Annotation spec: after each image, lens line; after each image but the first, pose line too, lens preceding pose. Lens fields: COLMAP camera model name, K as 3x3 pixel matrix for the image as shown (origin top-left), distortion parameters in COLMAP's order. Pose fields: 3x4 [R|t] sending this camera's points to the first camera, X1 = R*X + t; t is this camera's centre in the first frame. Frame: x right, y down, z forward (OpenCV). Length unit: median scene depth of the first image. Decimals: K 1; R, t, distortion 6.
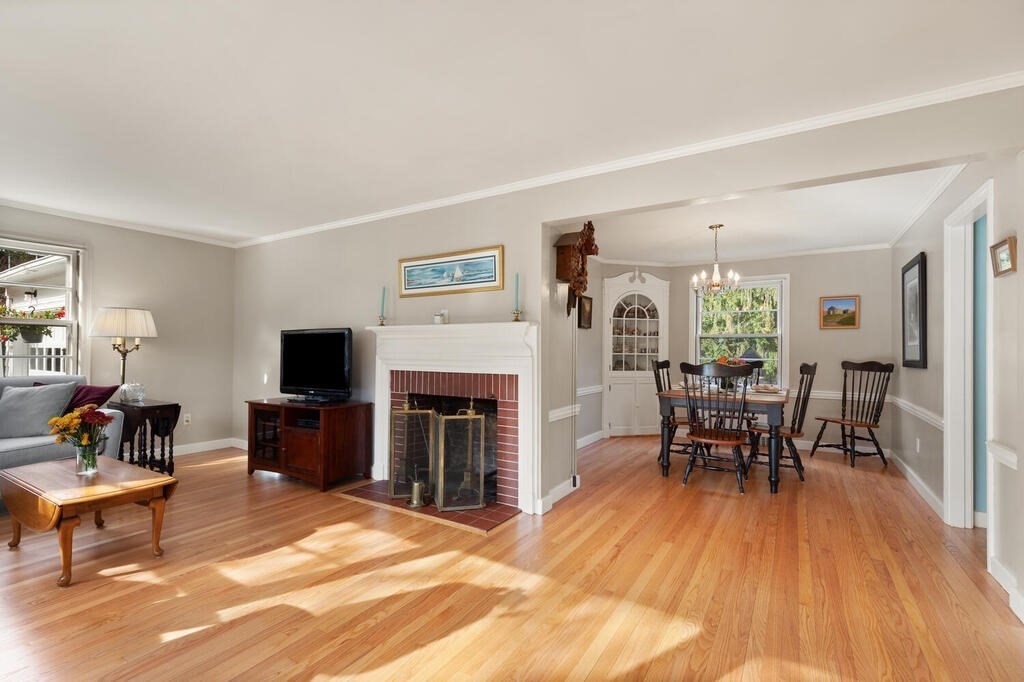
lens RADIAL K [[458.6, 0, 508.6], [0, 458.6, 346.3], [0, 0, 1]] dist [0.001812, -0.000122]
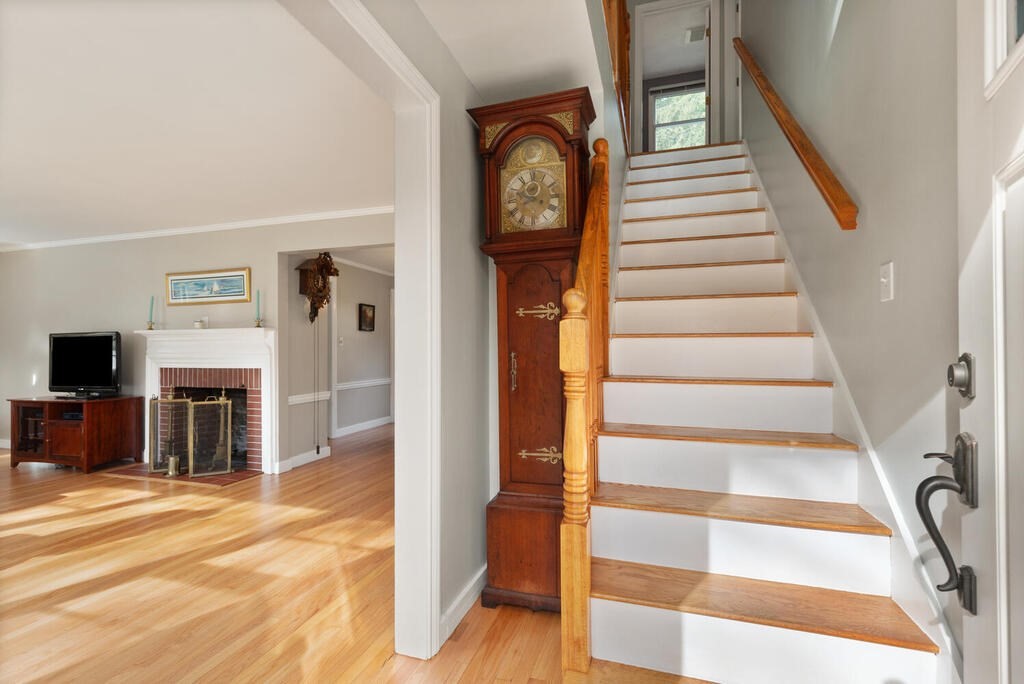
lens RADIAL K [[458.6, 0, 508.6], [0, 458.6, 347.3], [0, 0, 1]] dist [0.001812, -0.000122]
pose [[0.967490, -0.009607, 0.252727, 0.303392], [0.008882, 0.999953, 0.004011, 0.002890], [-0.252754, -0.001636, 0.967529, -0.352224]]
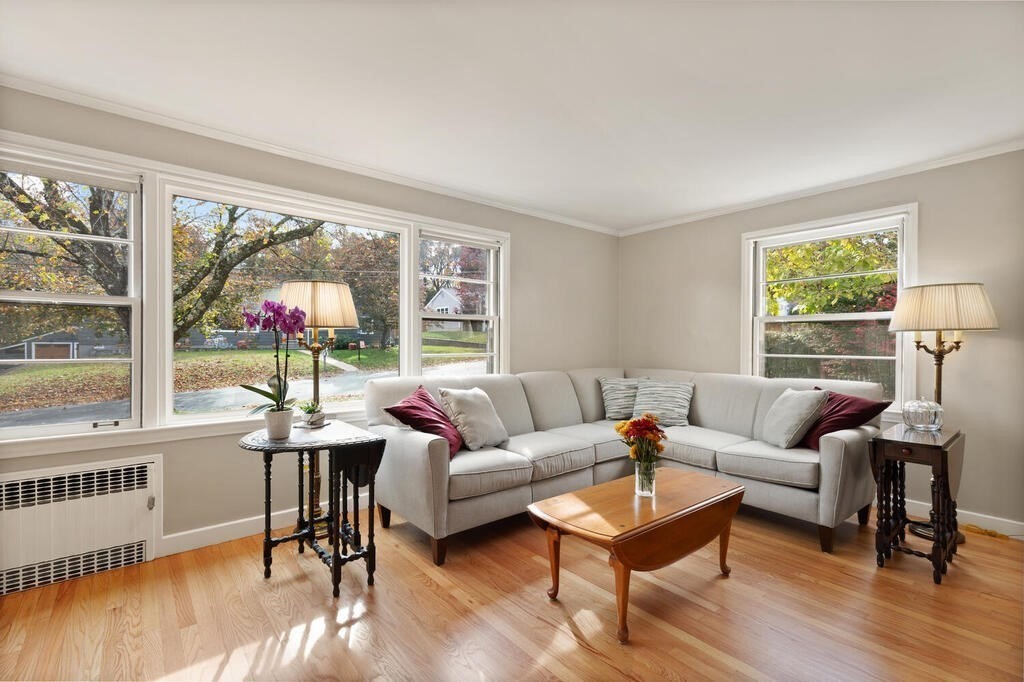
lens RADIAL K [[458.6, 0, 508.6], [0, 458.6, 346.3], [0, 0, 1]] dist [0.001812, -0.000122]
pose [[-0.320718, -0.007340, -0.947146, -0.029364], [0.002173, 0.999962, -0.008485, 0.007871], [0.947172, -0.004779, -0.320690, 0.666923]]
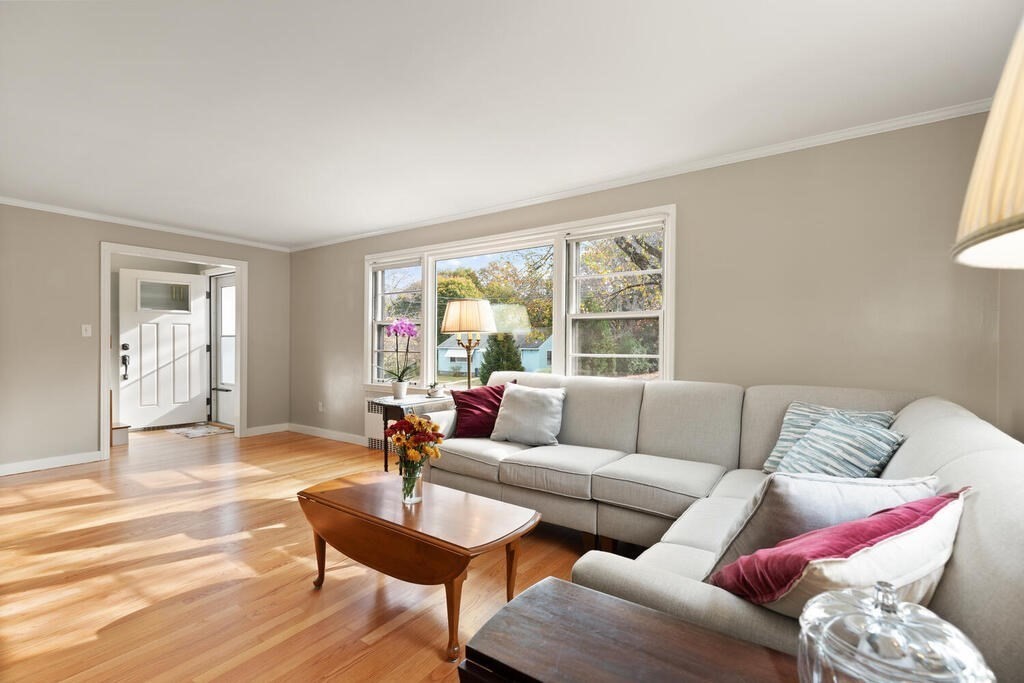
lens RADIAL K [[458.6, 0, 508.6], [0, 458.6, 346.8], [0, 0, 1]] dist [0.001812, -0.000122]
pose [[-0.998247, -0.020347, 0.055579, -0.734420], [-0.020284, 0.999793, 0.001691, -0.002502], [-0.055602, 0.000561, -0.998453, 1.164321]]
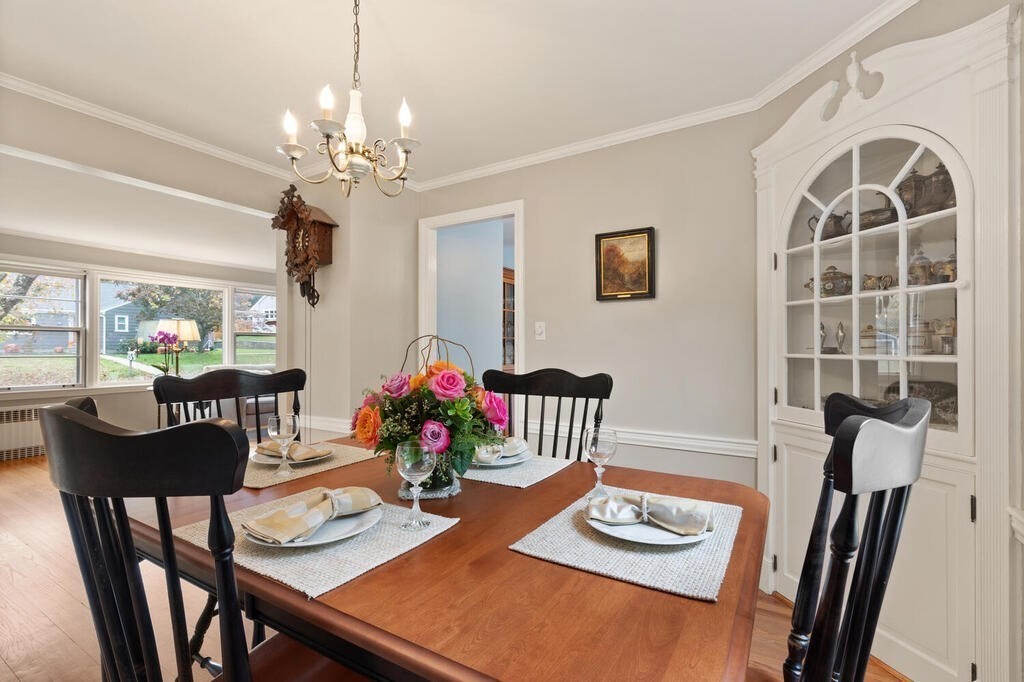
lens RADIAL K [[458.6, 0, 508.6], [0, 458.6, 346.3], [0, 0, 1]] dist [0.001812, -0.000122]
pose [[0.007770, -0.013796, -0.999875, 0.860757], [0.007876, 0.999875, -0.013735, 0.017956], [0.999939, -0.007768, 0.007878, 1.202904]]
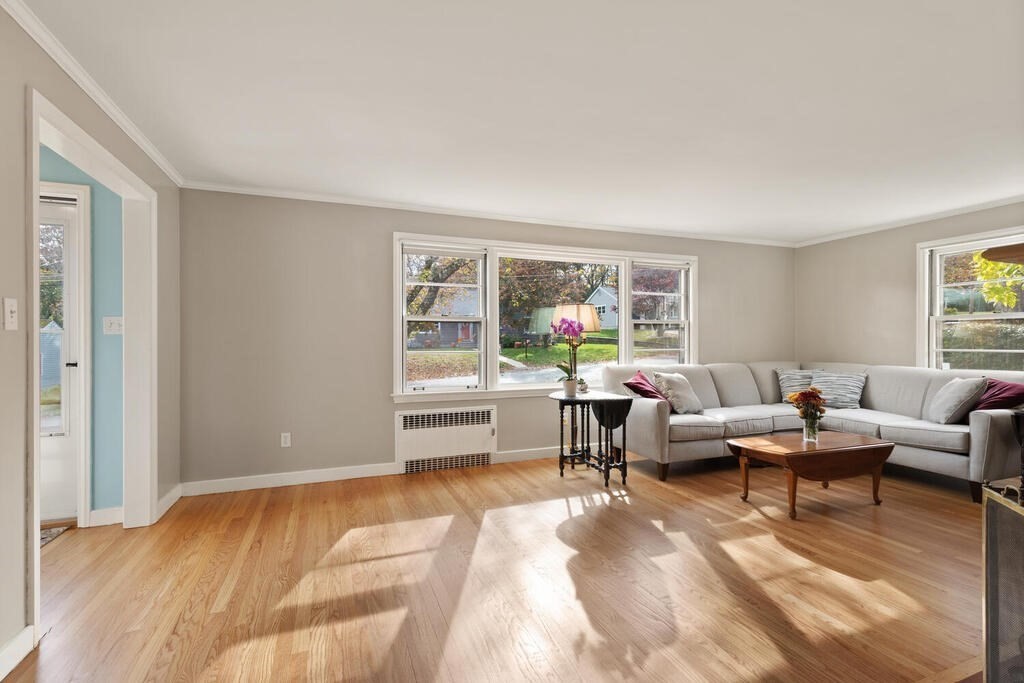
lens RADIAL K [[472.1, 0, 505.6], [0, 472.1, 342.2], [0, 0, 1]] dist [0.000143, -0.000457]
pose [[-0.607189, -0.009430, -0.794502, 0.406707], [0.003736, 0.999885, -0.014723, 0.012990], [0.794549, -0.011907, -0.607083, 0.726050]]
